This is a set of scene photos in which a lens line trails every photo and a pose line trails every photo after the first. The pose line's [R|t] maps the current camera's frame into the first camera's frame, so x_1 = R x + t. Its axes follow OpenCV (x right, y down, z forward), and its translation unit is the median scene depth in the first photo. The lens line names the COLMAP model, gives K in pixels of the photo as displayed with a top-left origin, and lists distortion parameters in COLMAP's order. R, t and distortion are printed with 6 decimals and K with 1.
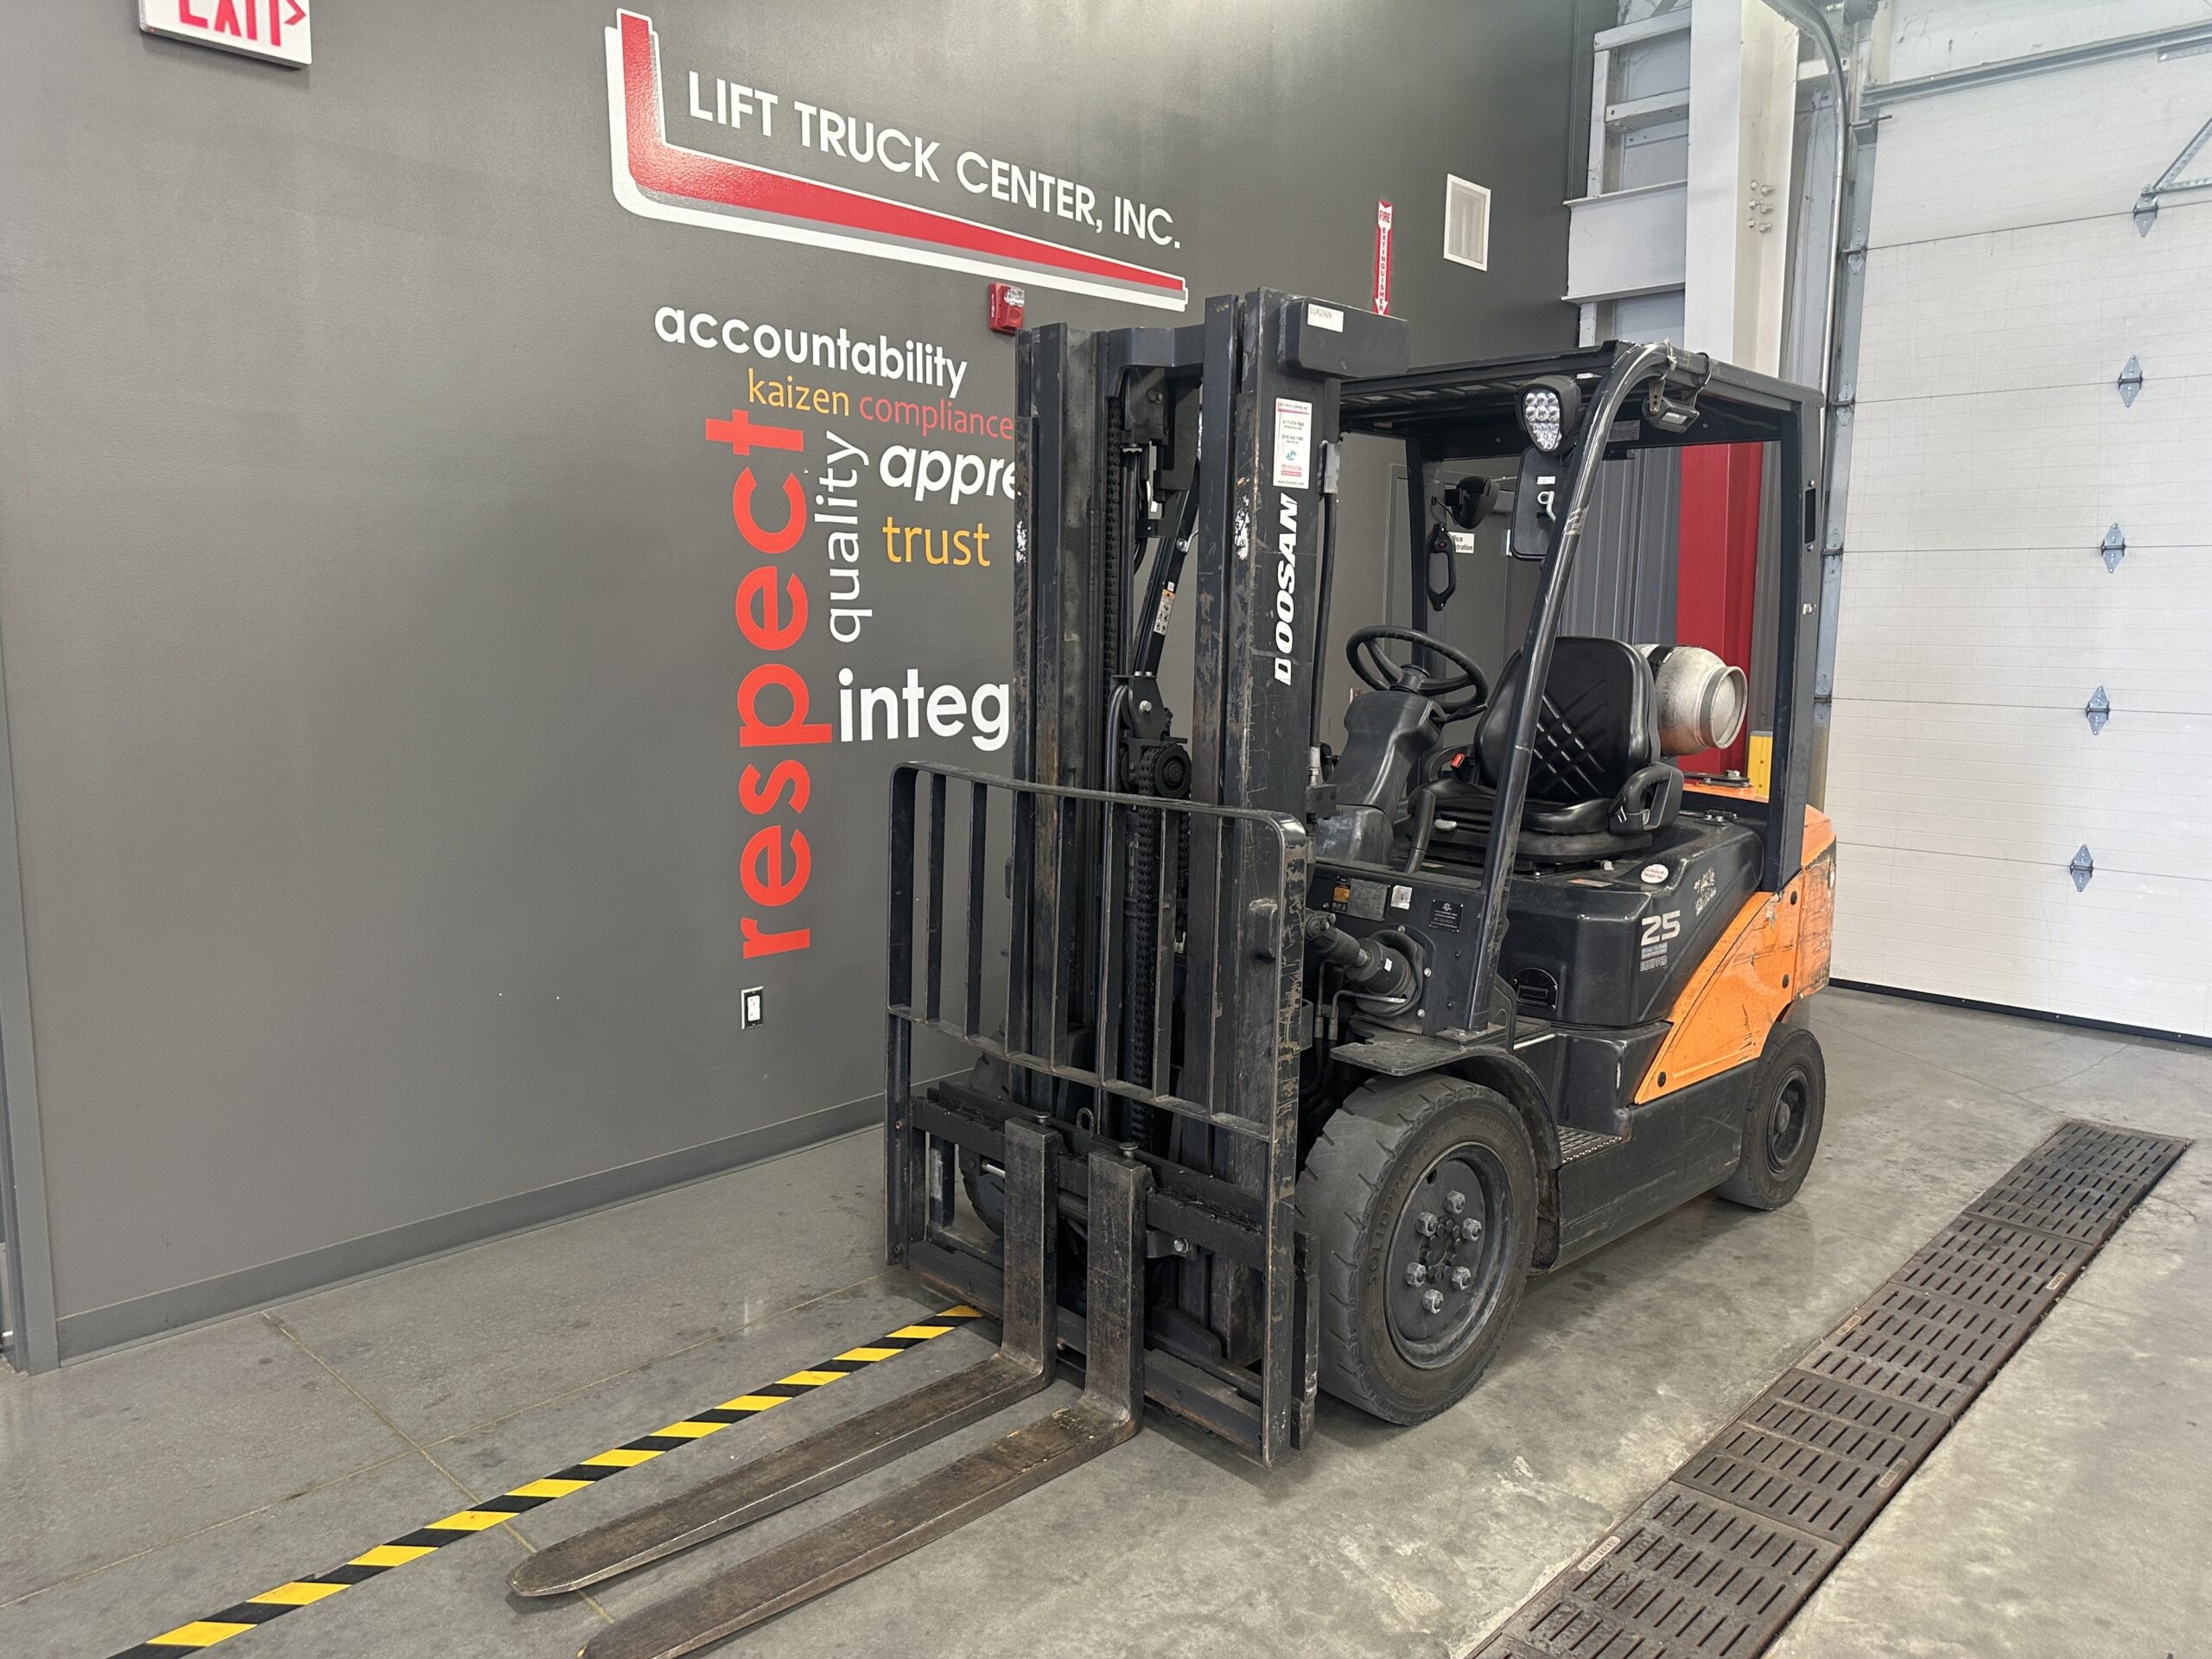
lens RADIAL K [[1562.2, 0, 1121.1], [0, 1562.2, 835.5], [0, 0, 1]] dist [0.043314, -0.044042]
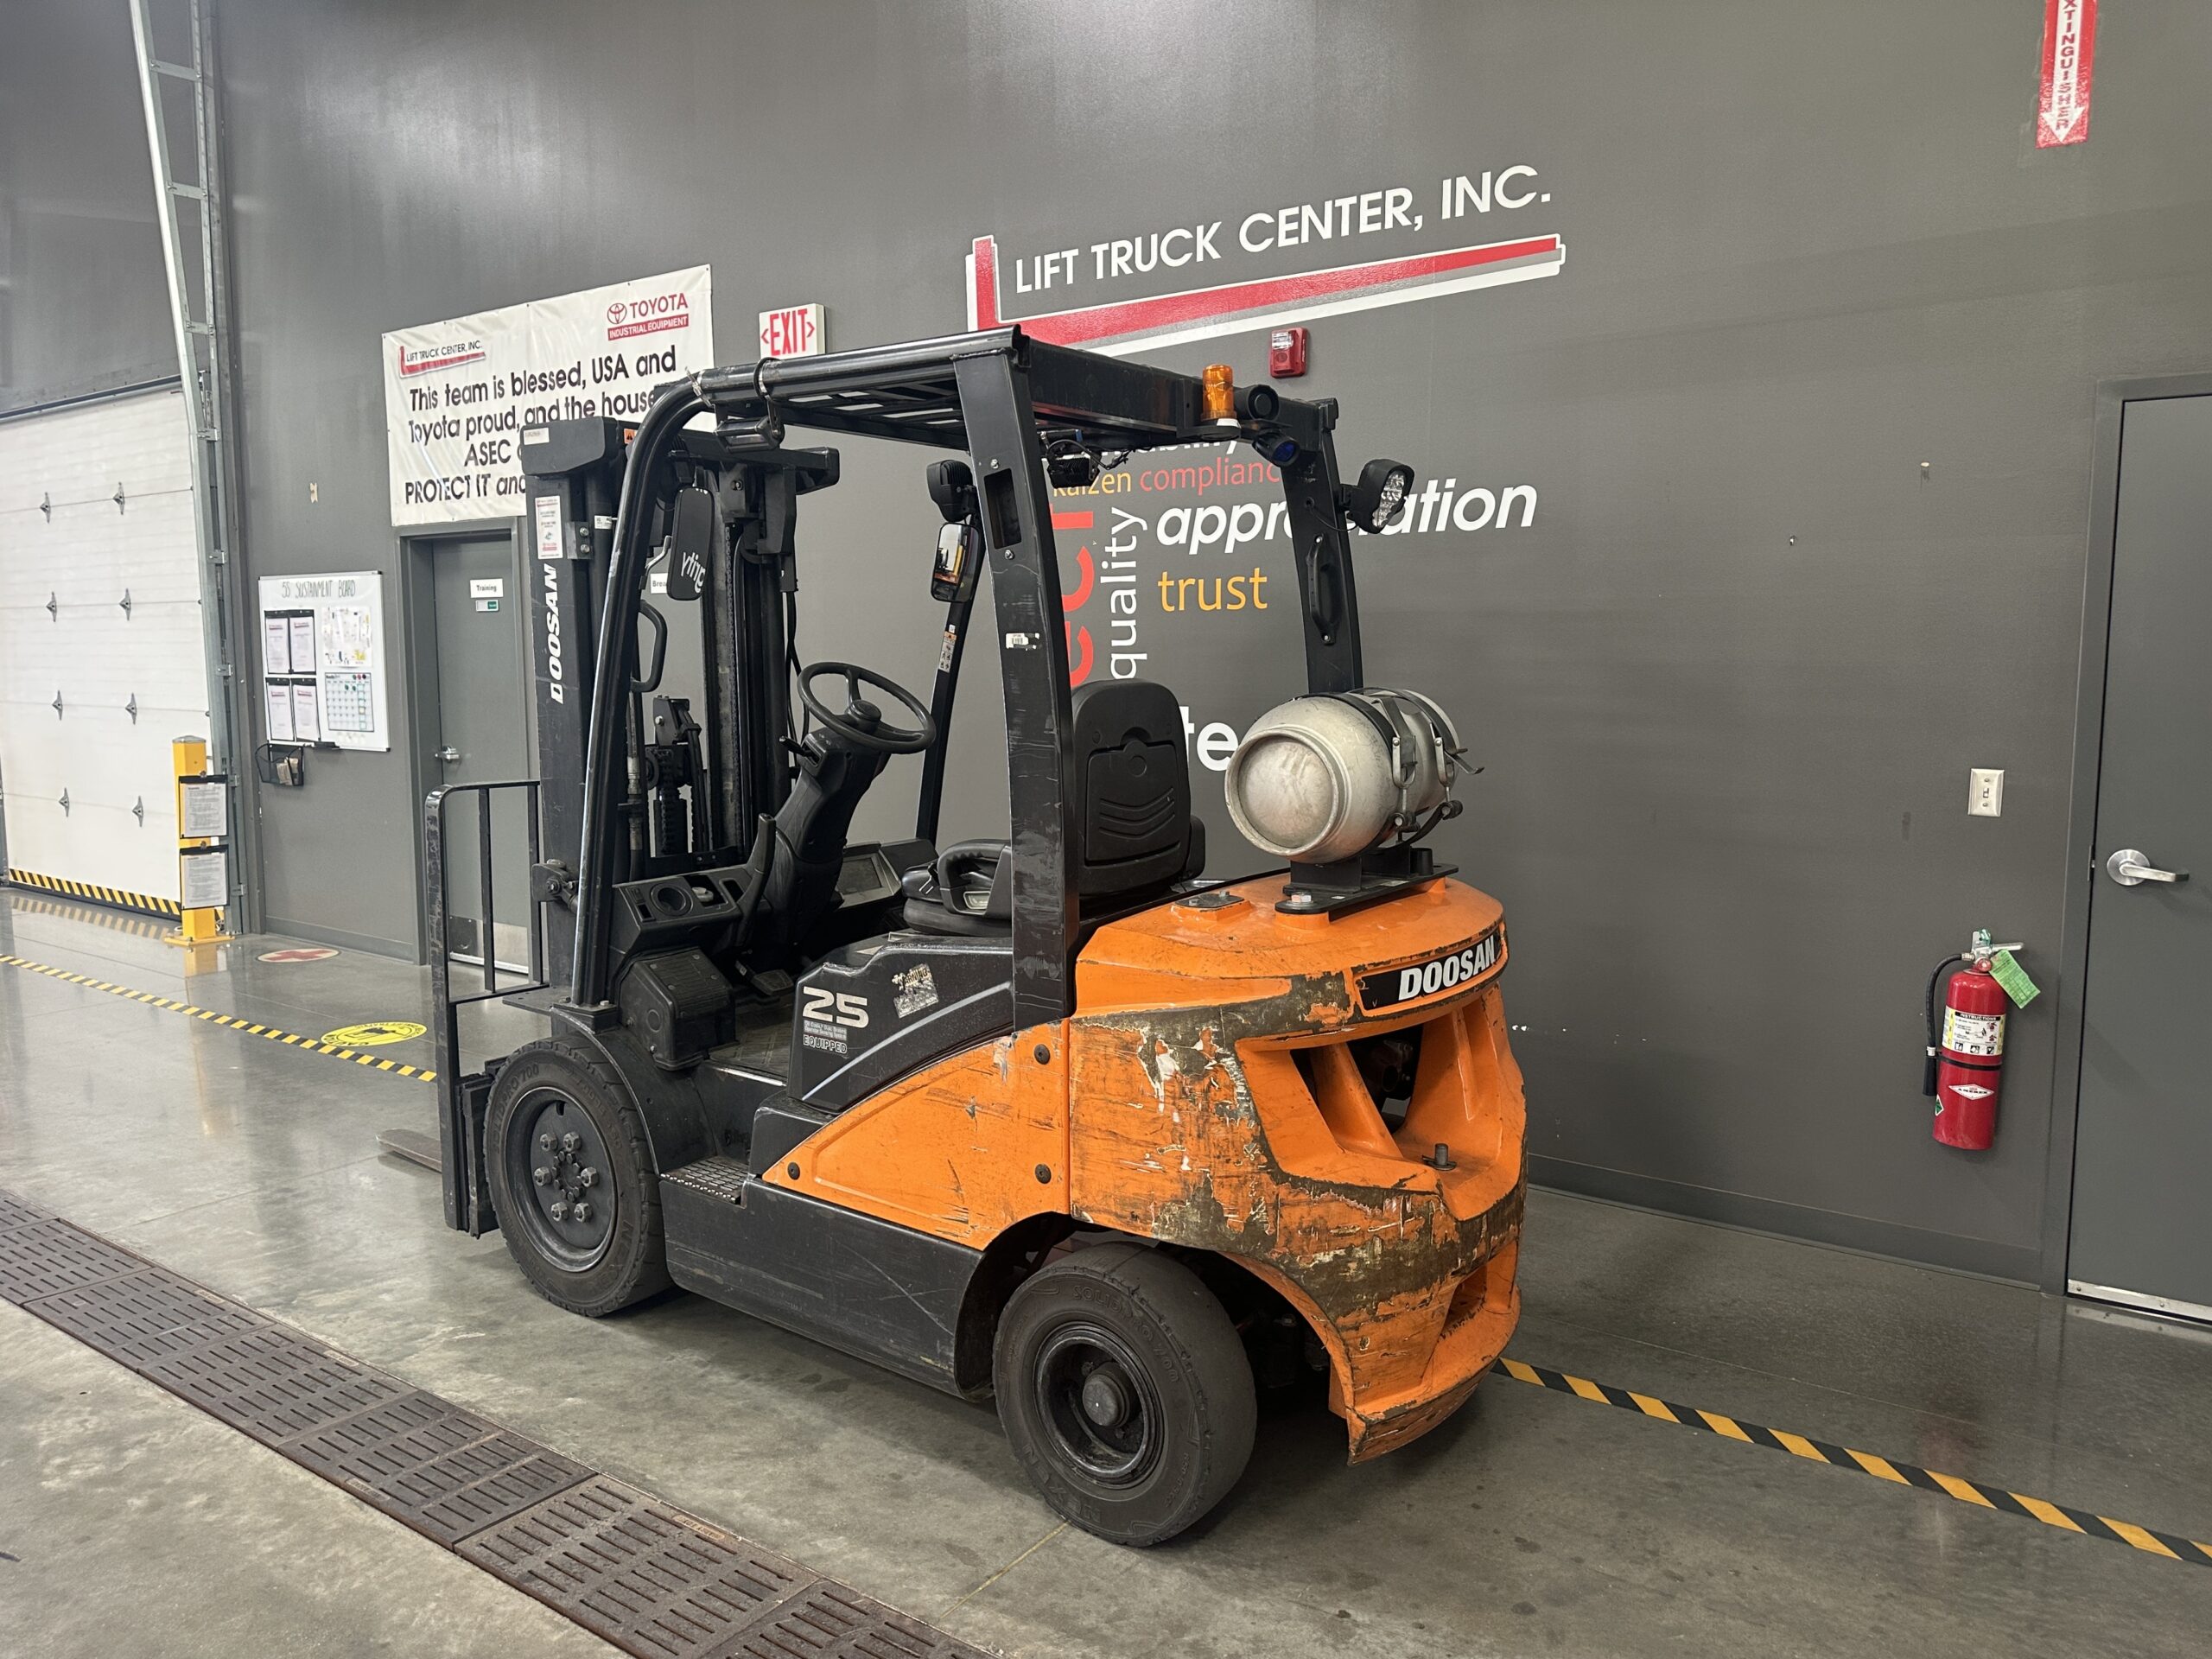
lens RADIAL K [[1562.2, 0, 1109.0], [0, 1562.2, 838.3], [0, 0, 1]] dist [0.043314, -0.044042]
pose [[0.137044, 0.101284, -0.985373, 1.002086], [-0.138678, 0.986924, 0.082156, -0.103834], [0.980810, 0.125391, 0.149298, 0.839084]]
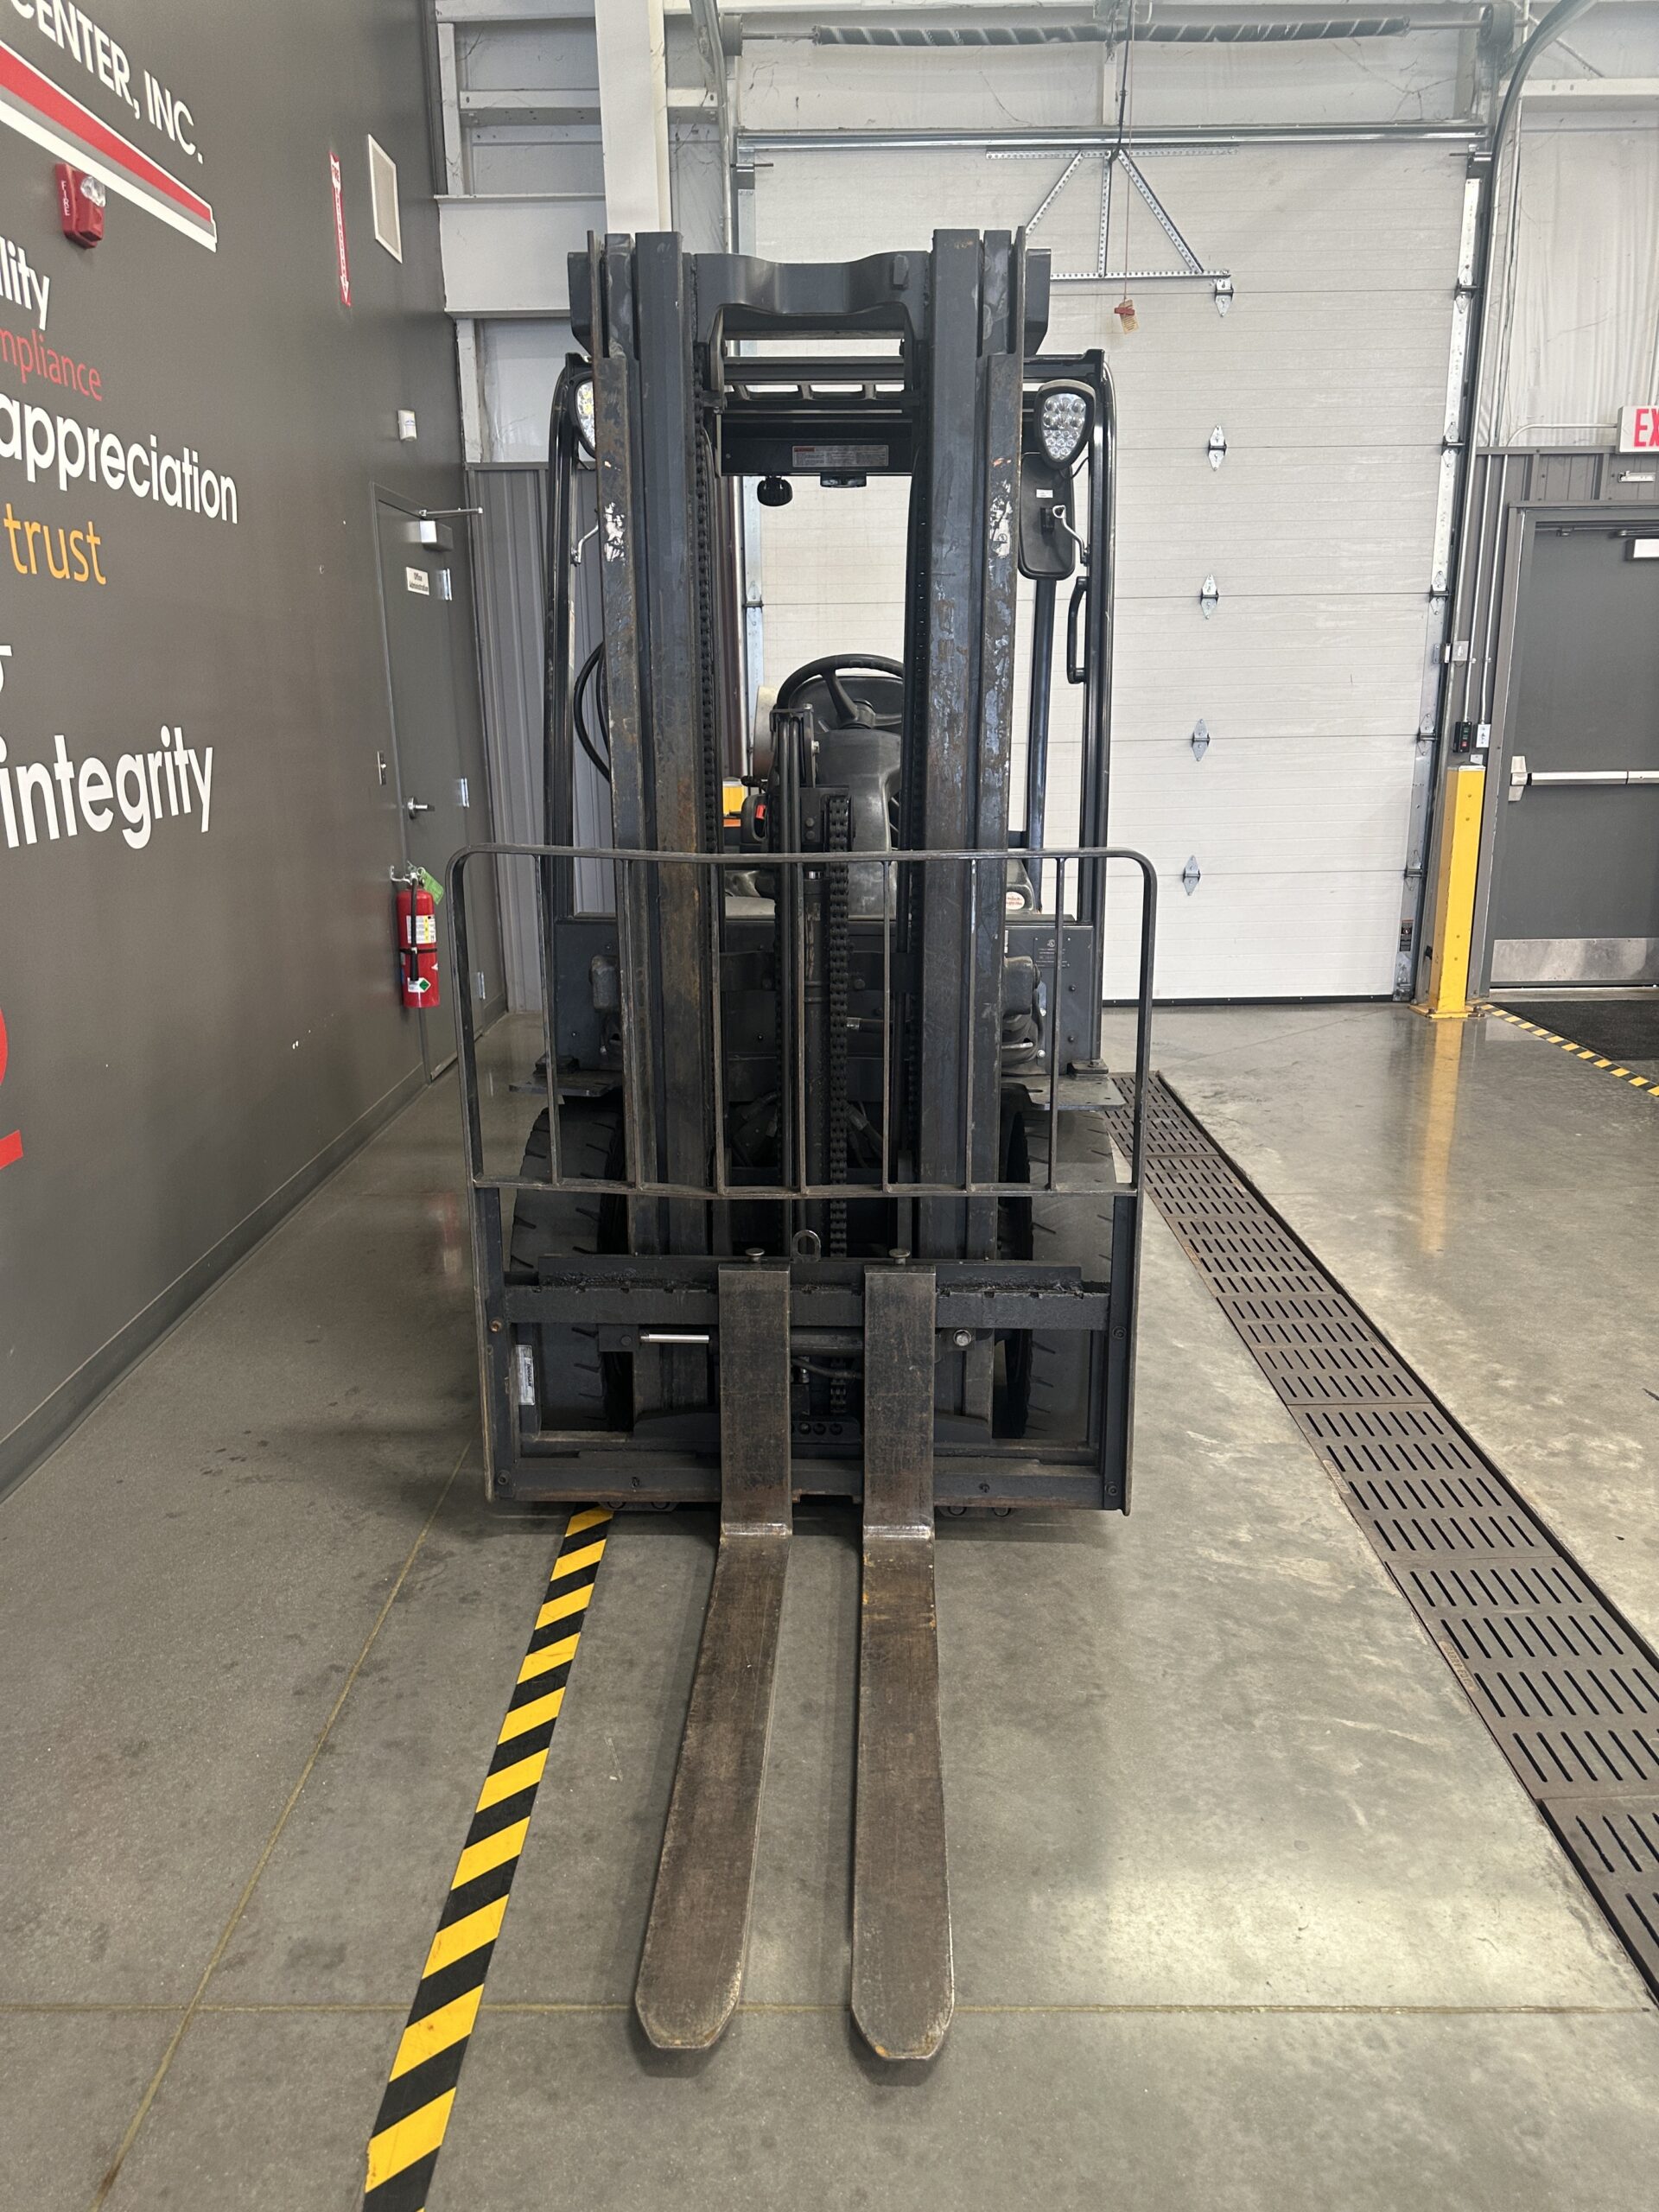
lens RADIAL K [[1562.2, 0, 835.0], [0, 1562.2, 1112.6], [0, 0, 1]] dist [0.043314, -0.044042]
pose [[0.726373, -0.198018, 0.658157, -0.397914], [0.117119, 0.979253, 0.165367, -0.018725], [-0.677248, -0.043035, 0.734495, 0.258158]]
